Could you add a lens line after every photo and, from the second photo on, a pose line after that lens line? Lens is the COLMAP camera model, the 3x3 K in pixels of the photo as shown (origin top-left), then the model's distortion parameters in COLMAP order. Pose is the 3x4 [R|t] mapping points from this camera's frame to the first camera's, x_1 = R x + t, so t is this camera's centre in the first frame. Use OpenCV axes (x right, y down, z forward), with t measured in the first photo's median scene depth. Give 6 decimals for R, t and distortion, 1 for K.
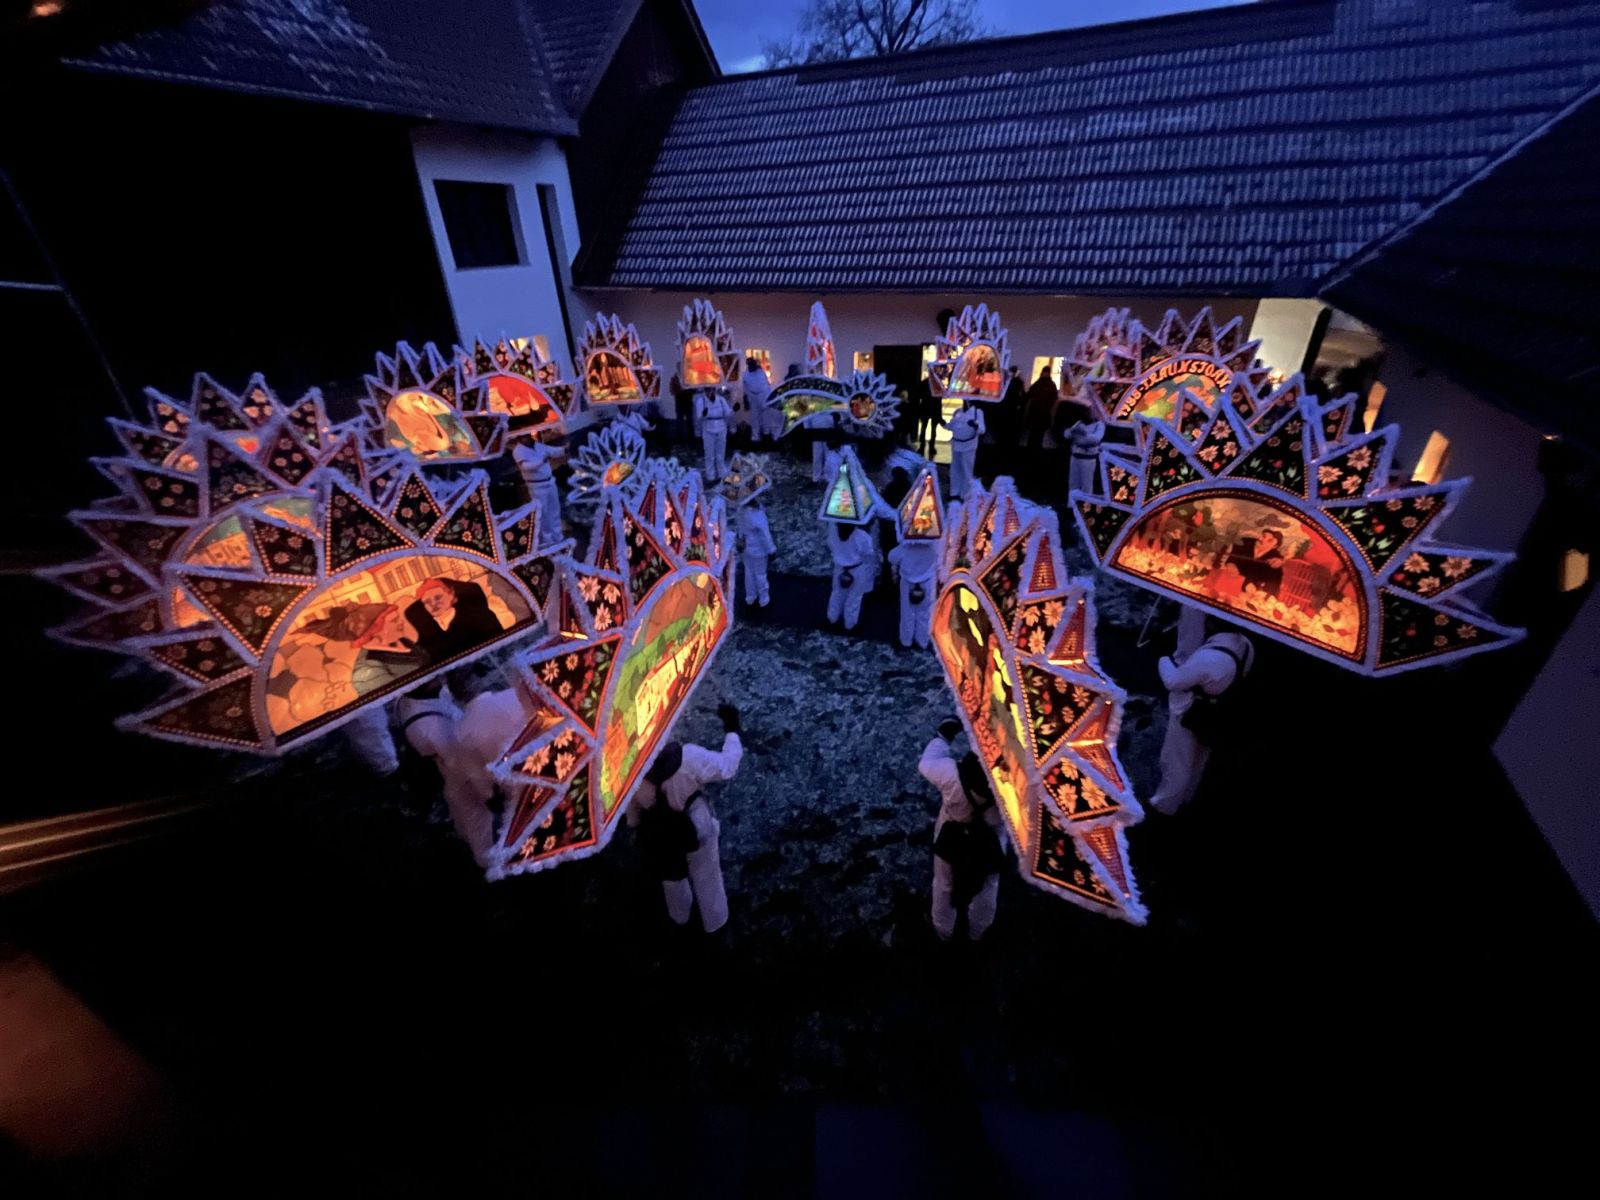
lens RADIAL K [[637.6, 0, 784.1], [0, 637.6, 598.2], [0, 0, 1]] dist [0.001841, 0.000825]
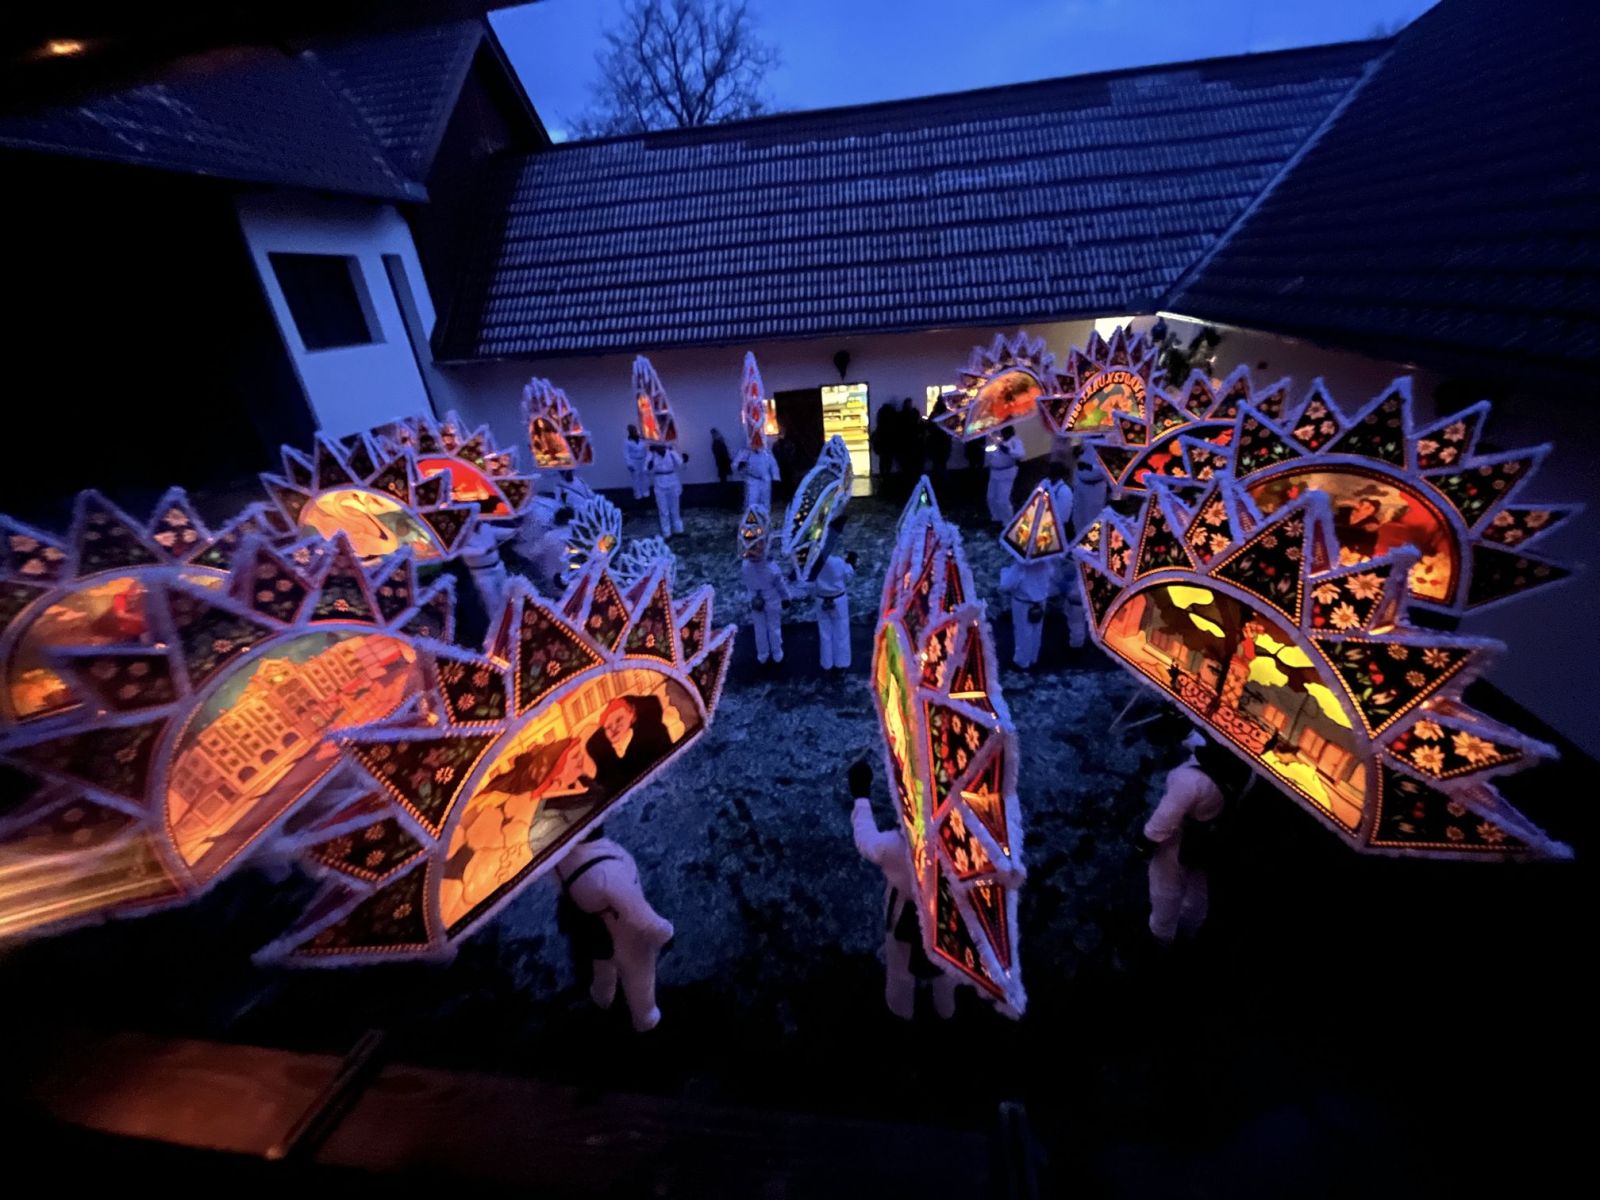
lens RADIAL K [[655.1, 0, 788.7], [0, 655.1, 586.7], [0, 0, 1]] dist [0.002766, 0.000413]
pose [[0.962897, -0.159568, 0.217641, -0.168106], [0.178877, 0.981234, -0.071986, -0.023206], [-0.202070, 0.108246, 0.973371, 0.034035]]
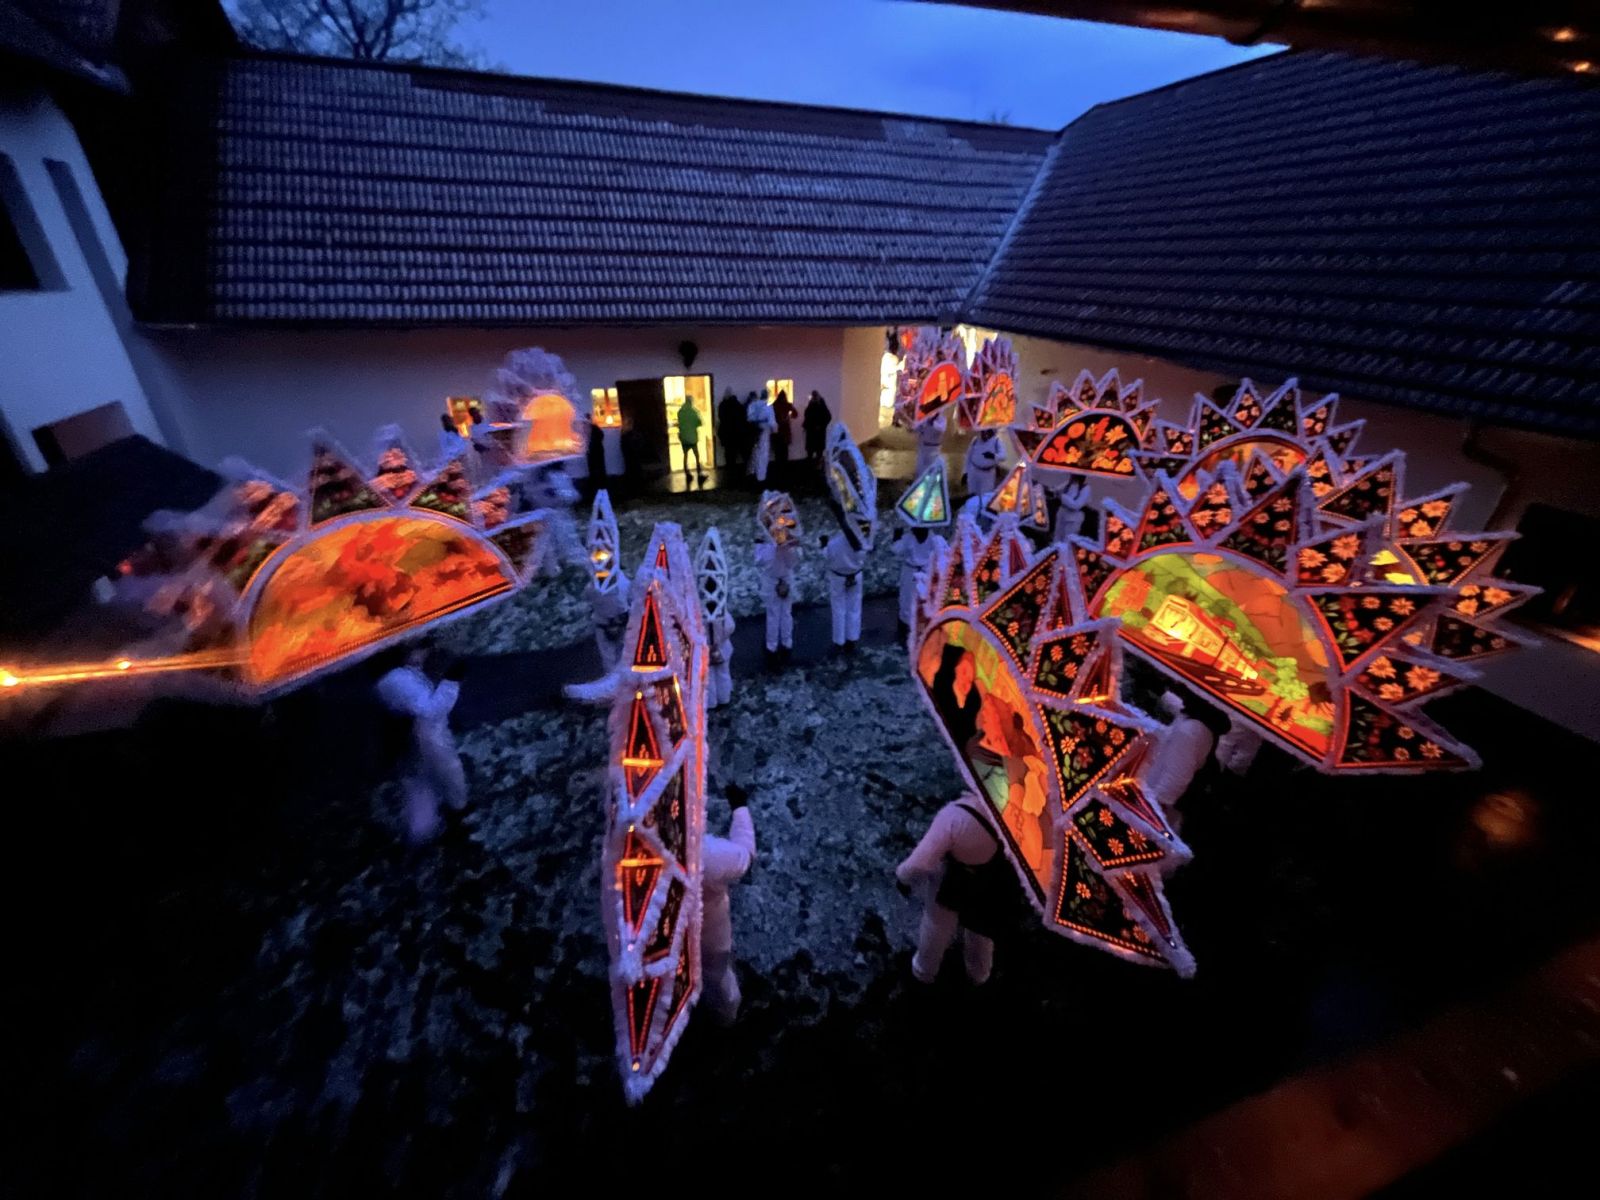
lens RADIAL K [[637.6, 0, 784.1], [0, 637.6, 598.2], [0, 0, 1]] dist [0.001841, 0.000825]
pose [[0.746288, -0.271000, 0.607958, -0.525574], [0.295087, 0.953407, 0.062756, -0.108205], [-0.596639, 0.132567, 0.791485, 0.208517]]
